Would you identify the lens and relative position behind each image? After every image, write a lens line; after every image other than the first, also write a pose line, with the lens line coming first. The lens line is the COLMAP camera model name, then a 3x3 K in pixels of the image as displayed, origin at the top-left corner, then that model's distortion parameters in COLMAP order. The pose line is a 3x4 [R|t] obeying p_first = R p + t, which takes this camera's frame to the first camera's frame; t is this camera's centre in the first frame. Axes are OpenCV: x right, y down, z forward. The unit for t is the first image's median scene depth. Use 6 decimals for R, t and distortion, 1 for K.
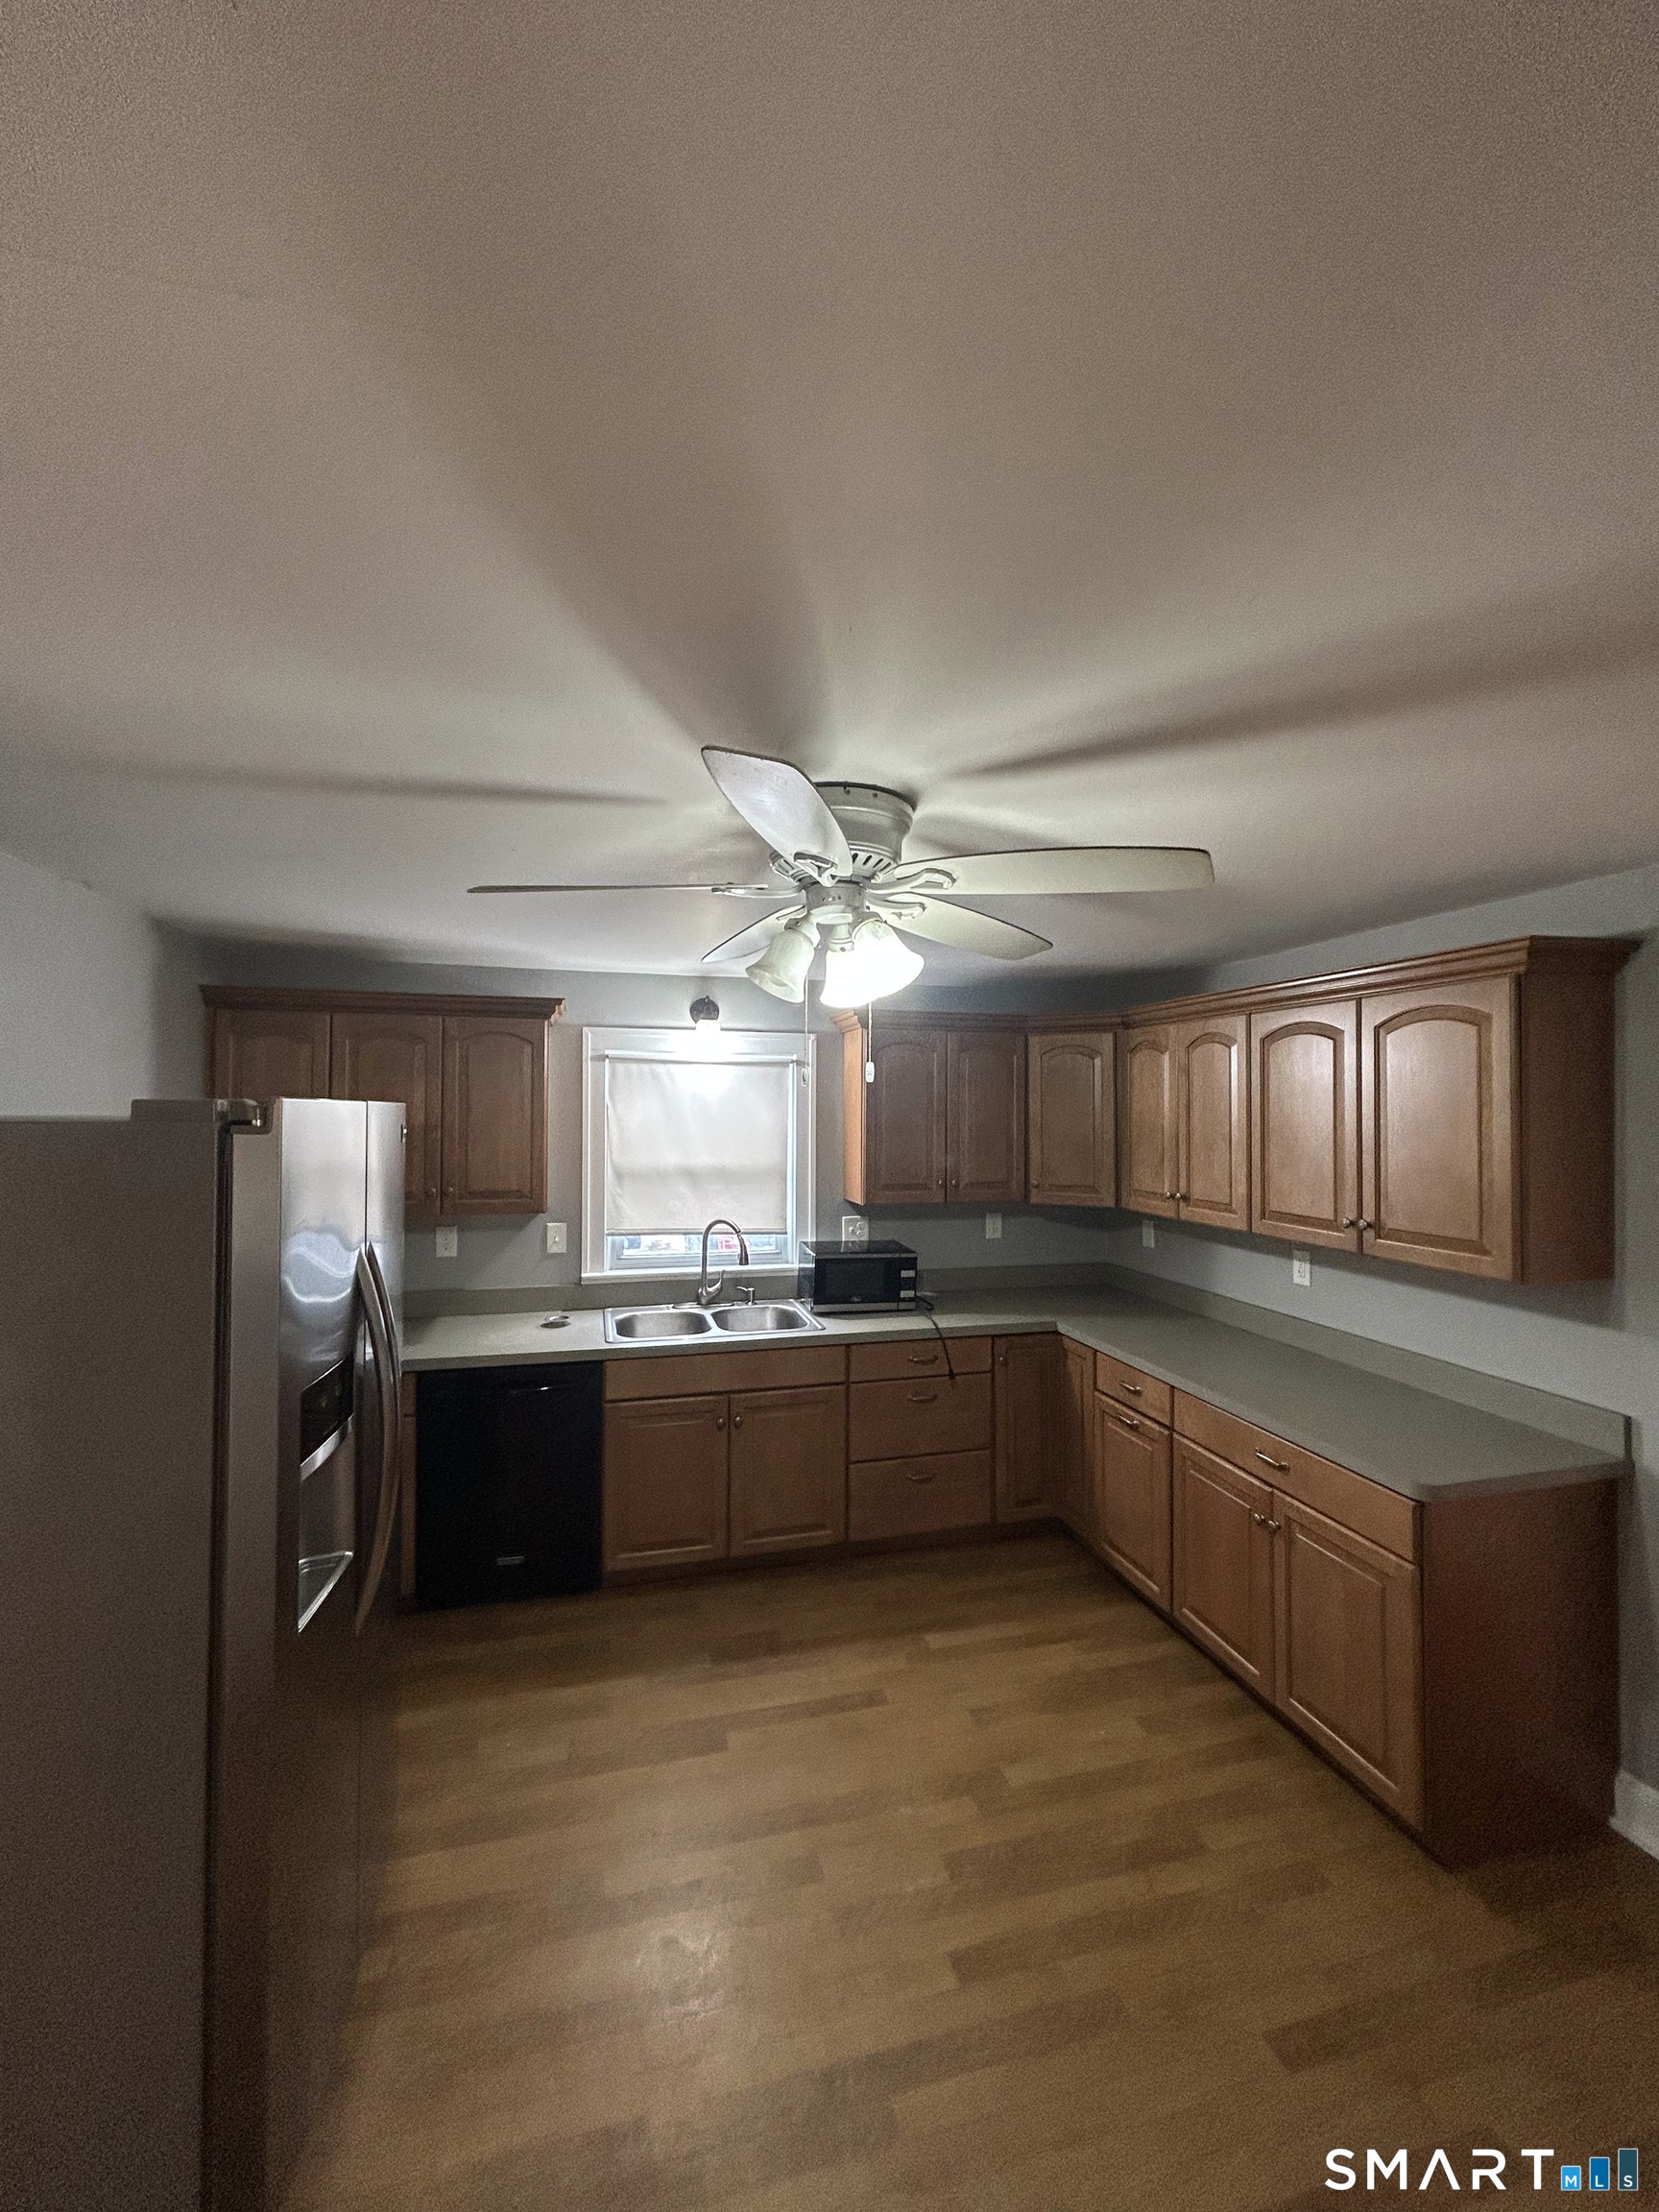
lens RADIAL K [[888.5, 0, 826.5], [0, 888.5, 1105.5], [0, 0, 1]] dist [-0.000332, 0.000617]
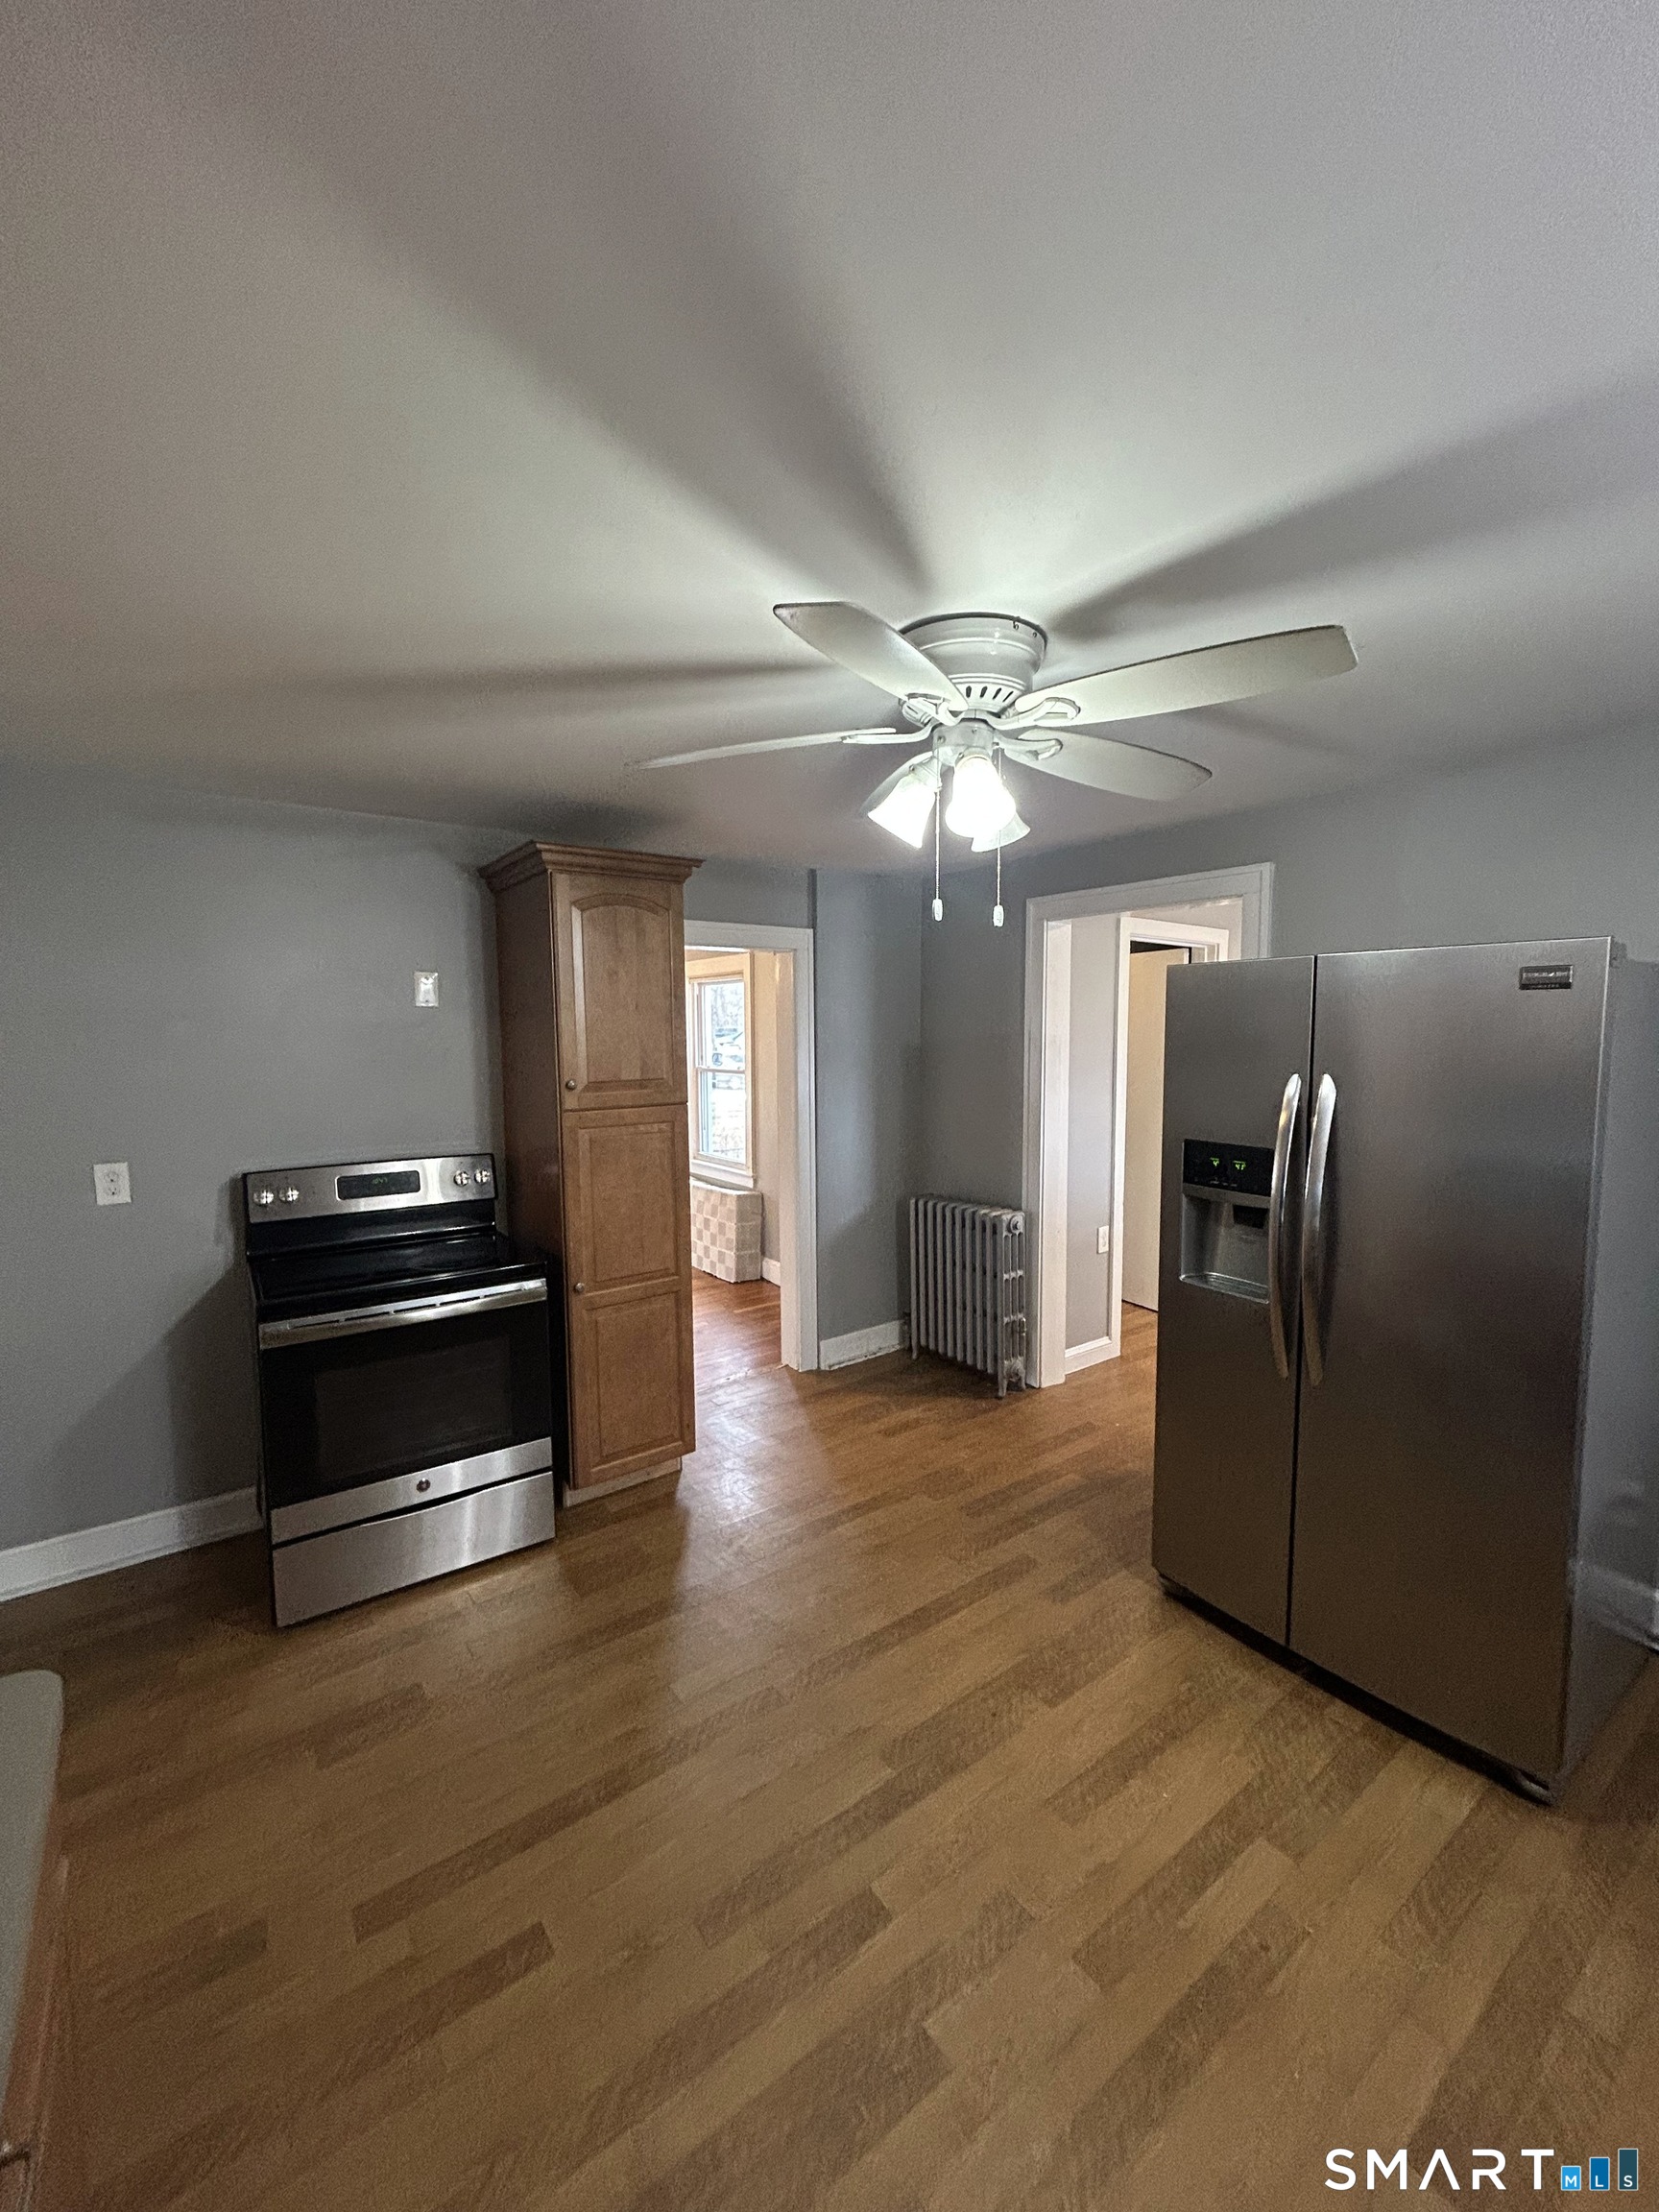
lens RADIAL K [[879.4, 0, 824.4], [0, 879.4, 1112.4], [0, 0, 1]] dist [-0.000608, 0.000079]
pose [[-0.930279, 0.037812, -0.364899, 0.269695], [0.006133, 0.996138, 0.087586, 0.050824], [0.366801, 0.079242, -0.926918, 0.957420]]
